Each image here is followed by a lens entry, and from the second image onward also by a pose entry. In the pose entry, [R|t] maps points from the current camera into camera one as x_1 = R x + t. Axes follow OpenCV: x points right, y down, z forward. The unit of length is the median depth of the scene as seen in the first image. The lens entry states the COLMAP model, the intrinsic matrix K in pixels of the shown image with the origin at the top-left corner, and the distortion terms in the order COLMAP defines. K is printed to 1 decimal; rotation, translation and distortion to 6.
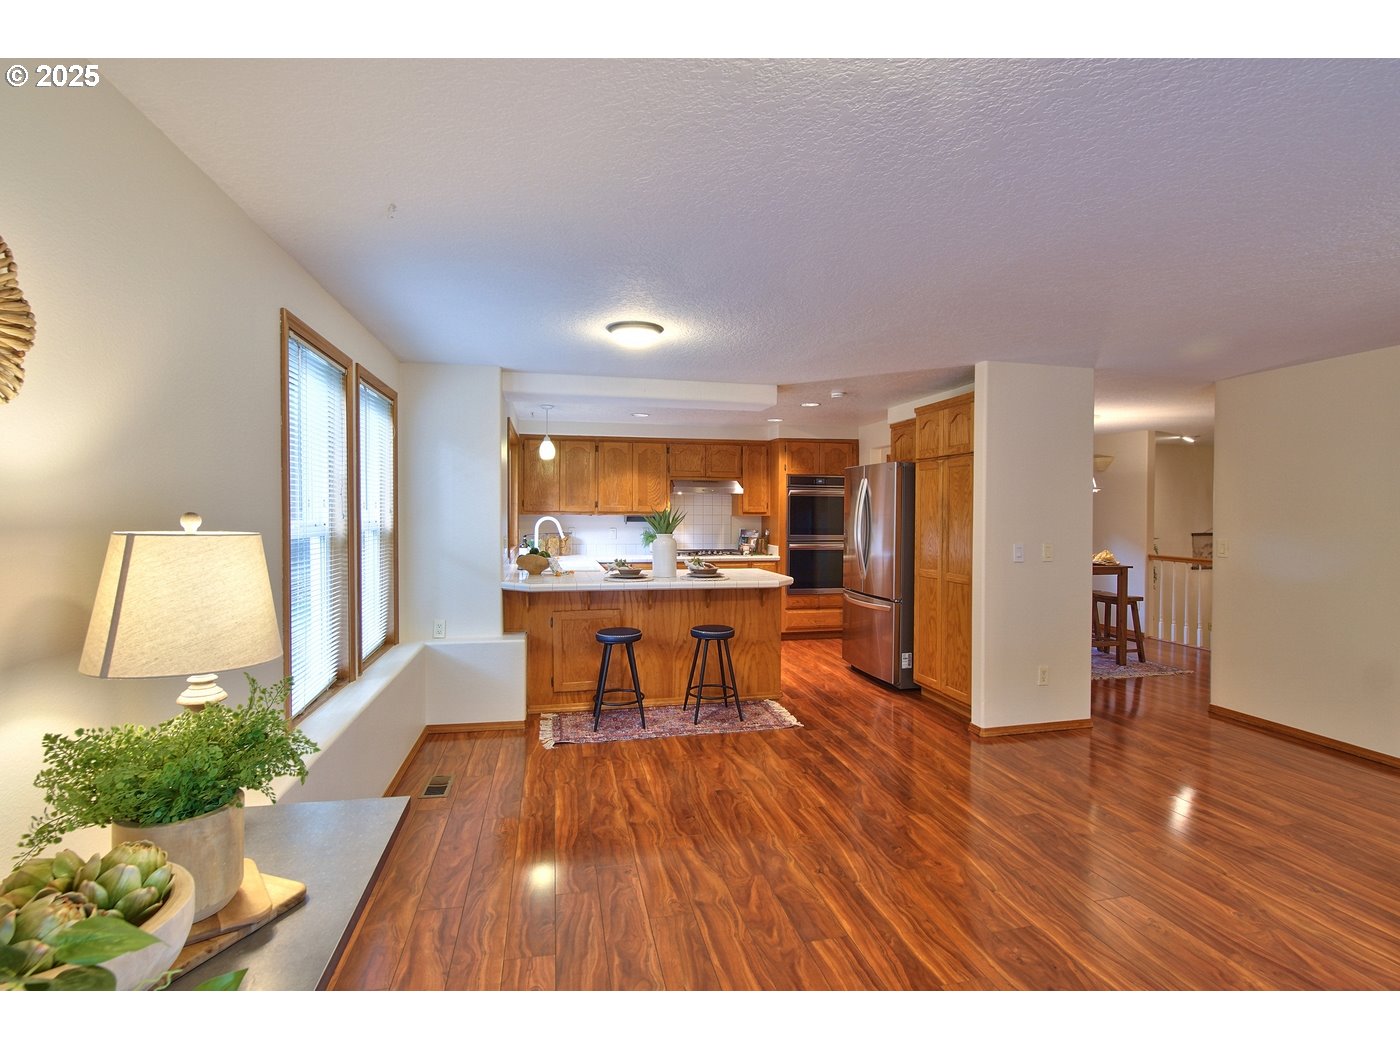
lens RADIAL K [[671.1, 0, 700.0], [0, 671.1, 525.0], [0, 0, 1]] dist [-0.024206, 0.007297]
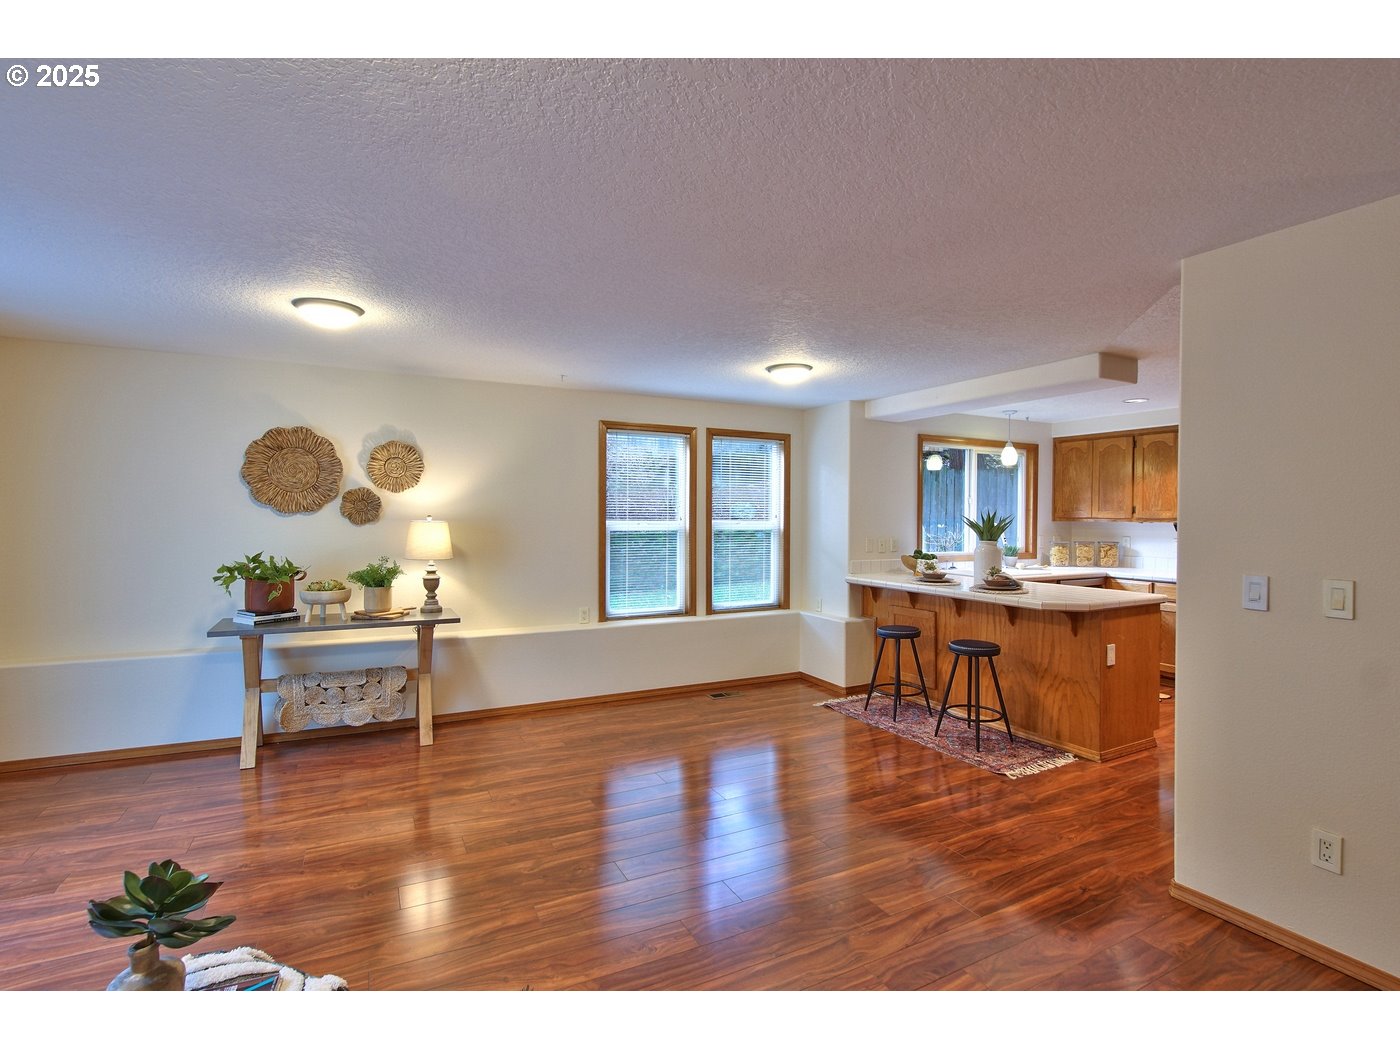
lens RADIAL K [[665.2, 0, 698.6], [0, 665.2, 549.4], [0, 0, 1]] dist [-0.051821, 0.000315]
pose [[0.241640, 0.040369, -0.969526, 0.777713], [-0.020785, 0.999120, 0.036421, 0.000912], [0.970143, 0.011351, 0.242267, 0.413007]]
